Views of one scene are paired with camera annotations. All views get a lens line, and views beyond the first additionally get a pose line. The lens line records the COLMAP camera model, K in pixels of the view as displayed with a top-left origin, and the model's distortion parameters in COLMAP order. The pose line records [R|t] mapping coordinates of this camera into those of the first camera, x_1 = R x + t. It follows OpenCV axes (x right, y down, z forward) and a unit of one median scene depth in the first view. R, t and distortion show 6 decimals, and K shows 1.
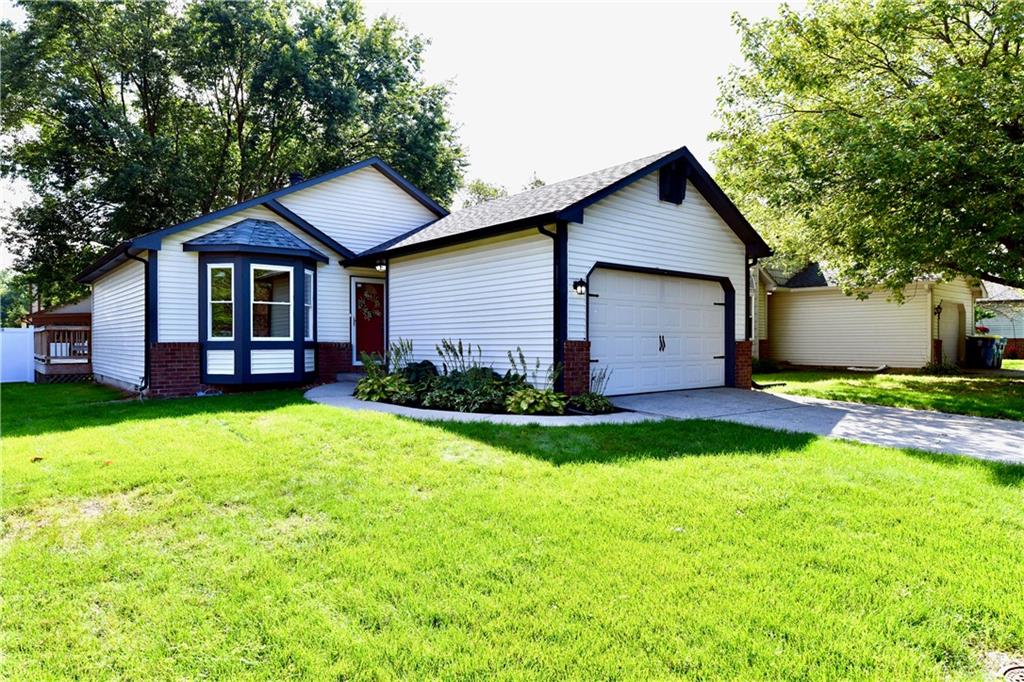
lens RADIAL K [[636.0, 0, 514.4], [0, 636.0, 343.6], [0, 0, 1]] dist [0.001099, 0.000112]
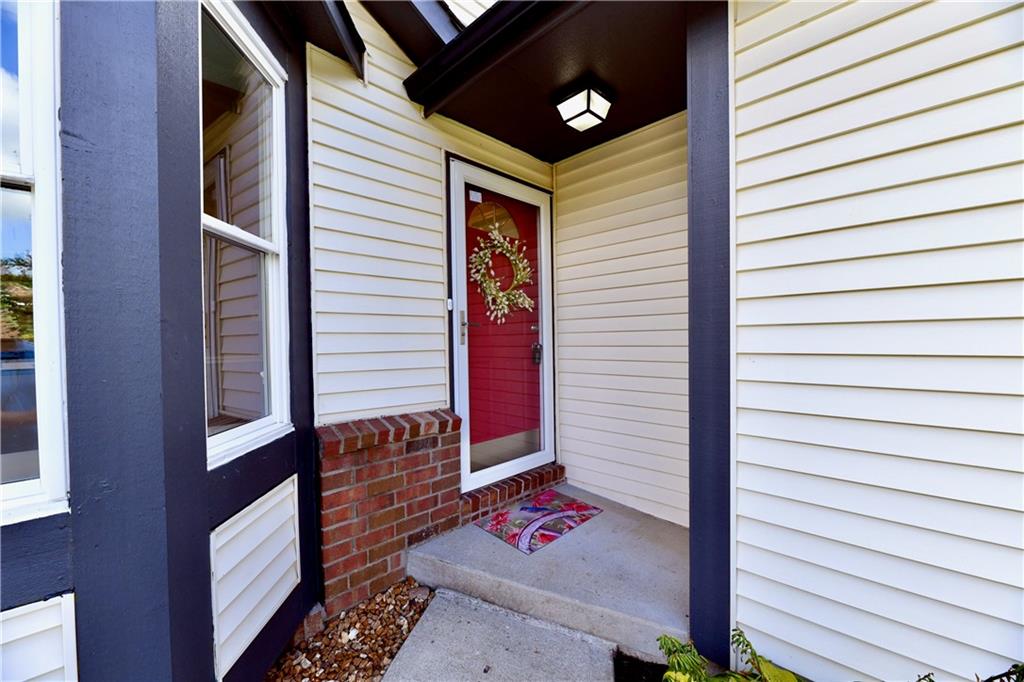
lens RADIAL K [[408.8, 0, 508.2], [0, 408.8, 343.6], [0, 0, 1]] dist [-0.010698, -0.000534]
pose [[0.996355, -0.018225, 0.083340, -0.280763], [0.018073, 0.999833, 0.002580, -0.031912], [-0.083373, -0.001065, 0.996518, 0.939962]]
